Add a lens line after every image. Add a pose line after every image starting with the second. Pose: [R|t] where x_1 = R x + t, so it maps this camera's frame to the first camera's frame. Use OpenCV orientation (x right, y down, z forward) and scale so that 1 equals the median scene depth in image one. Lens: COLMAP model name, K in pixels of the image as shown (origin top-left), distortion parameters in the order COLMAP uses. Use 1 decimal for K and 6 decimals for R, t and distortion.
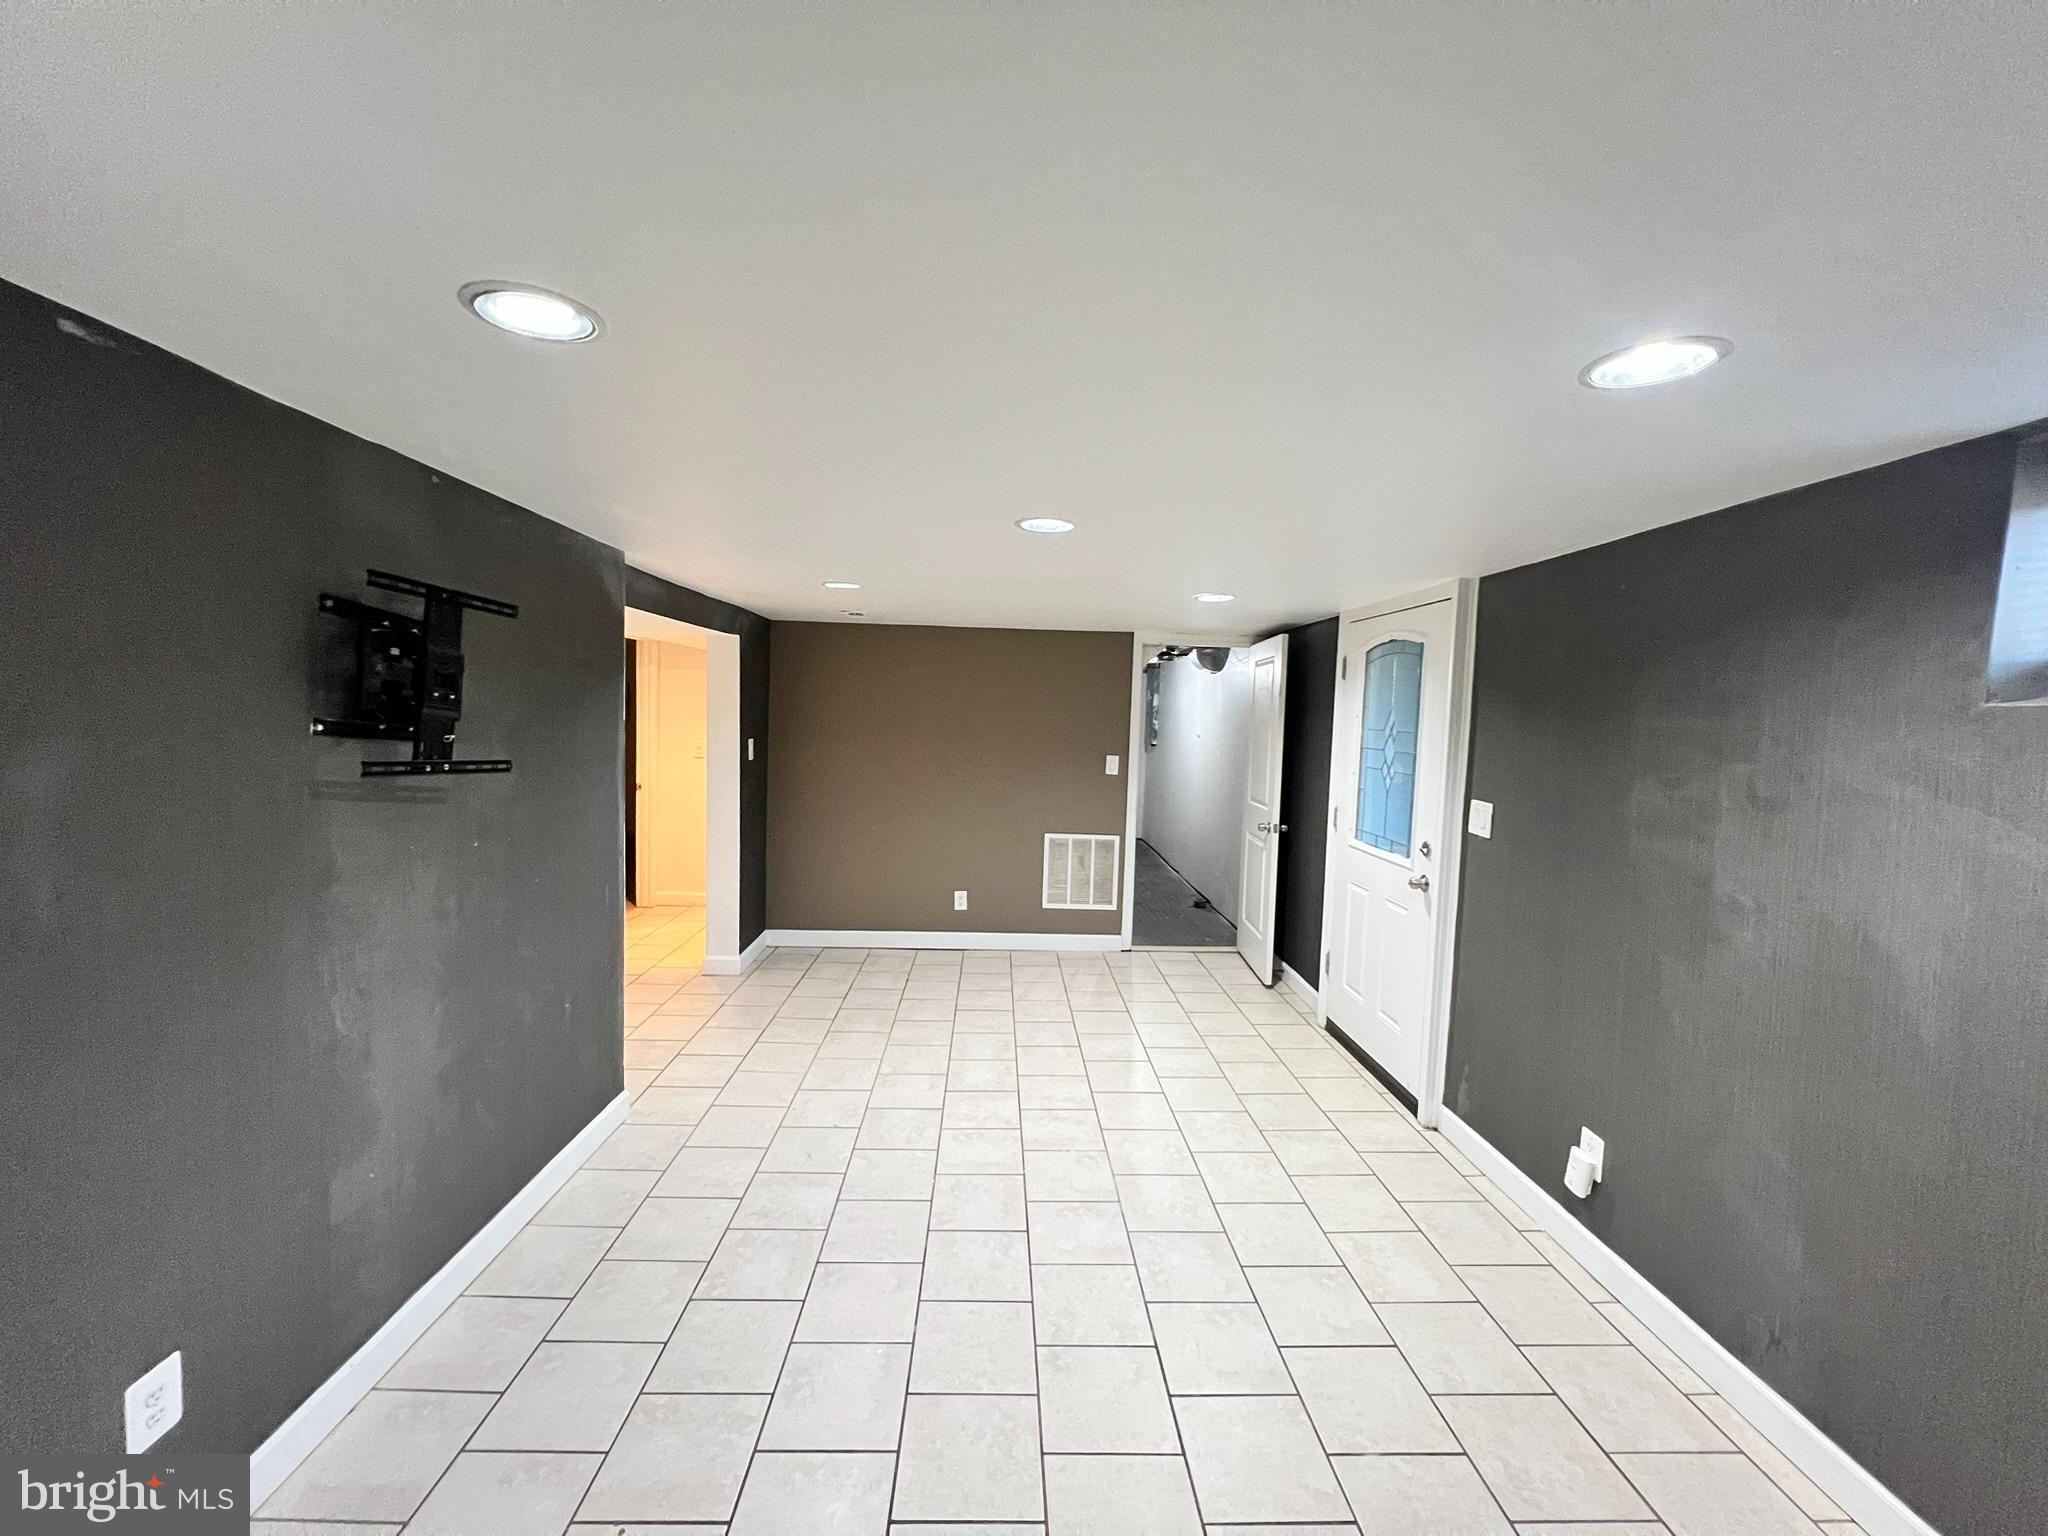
lens RADIAL K [[817.4, 0, 1019.3], [0, 817.4, 768.6], [0, 0, 1]] dist [-0.003381, 0.001276]
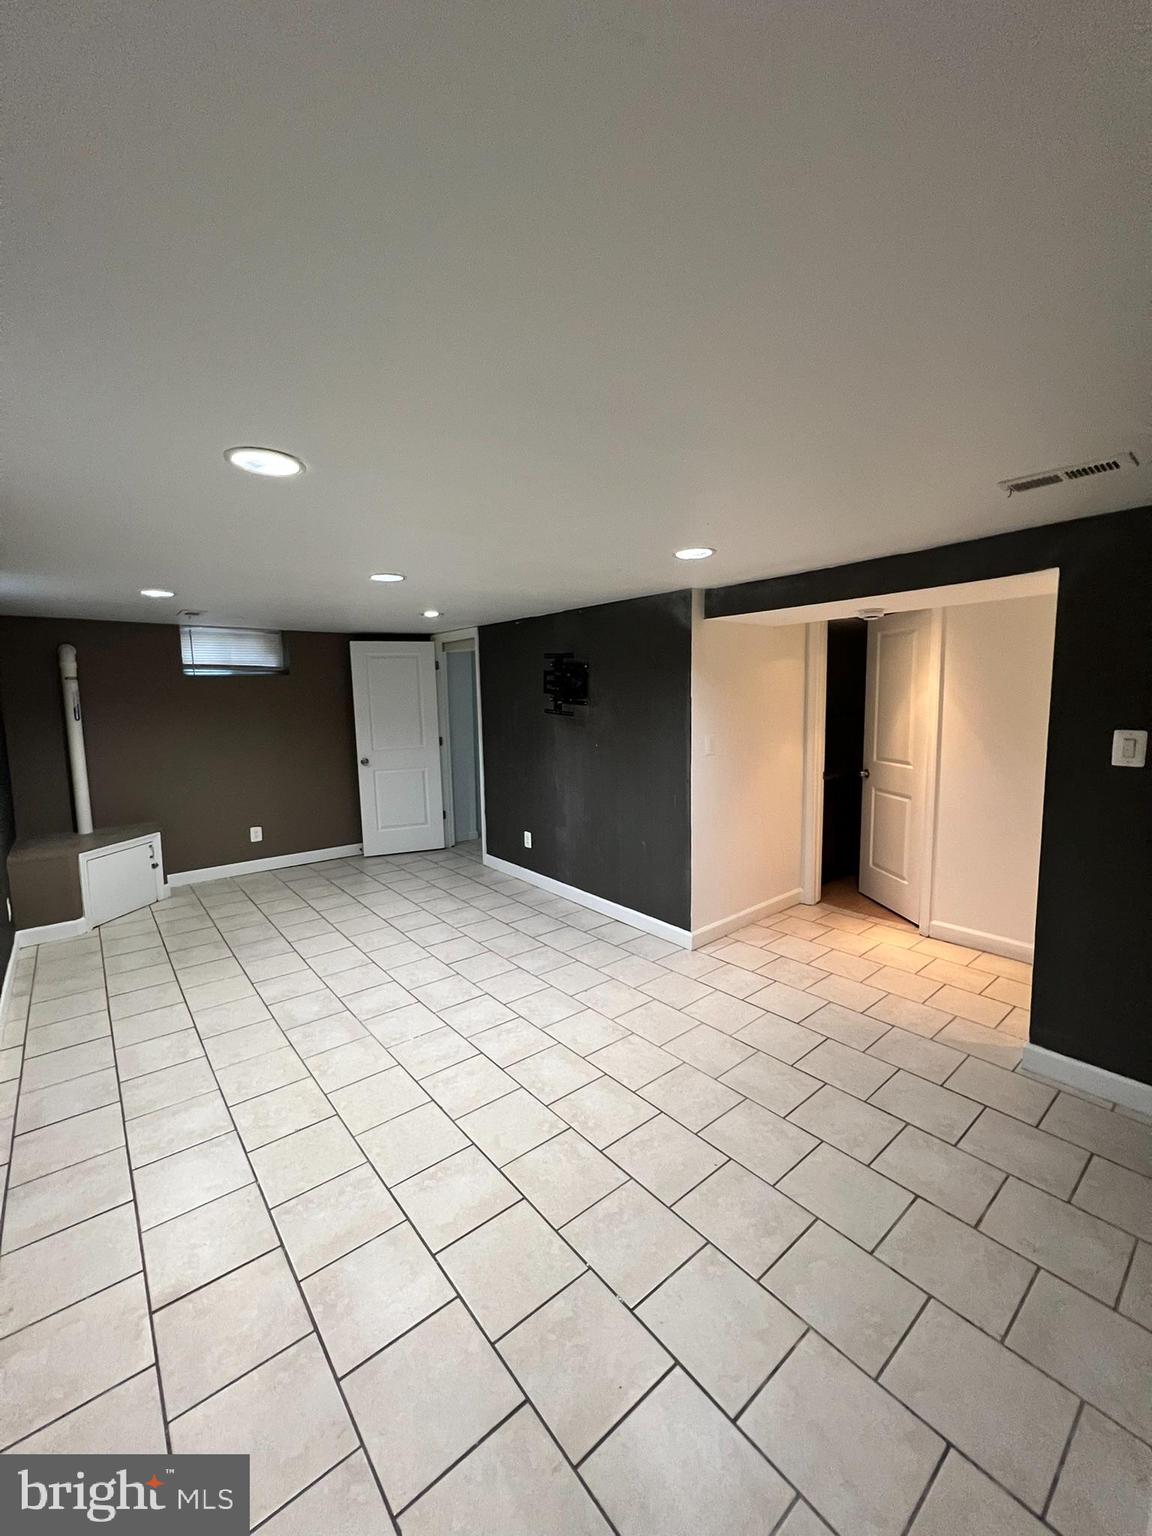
lens RADIAL K [[613.0, 0, 576.5], [0, 613.0, 763.1], [0, 0, 1]] dist [-0.003381, 0.001276]
pose [[-0.786282, 0.066306, -0.614299, 0.388036], [-0.038616, 0.987008, 0.155962, -0.102730], [0.616659, 0.146352, -0.773507, 1.695789]]
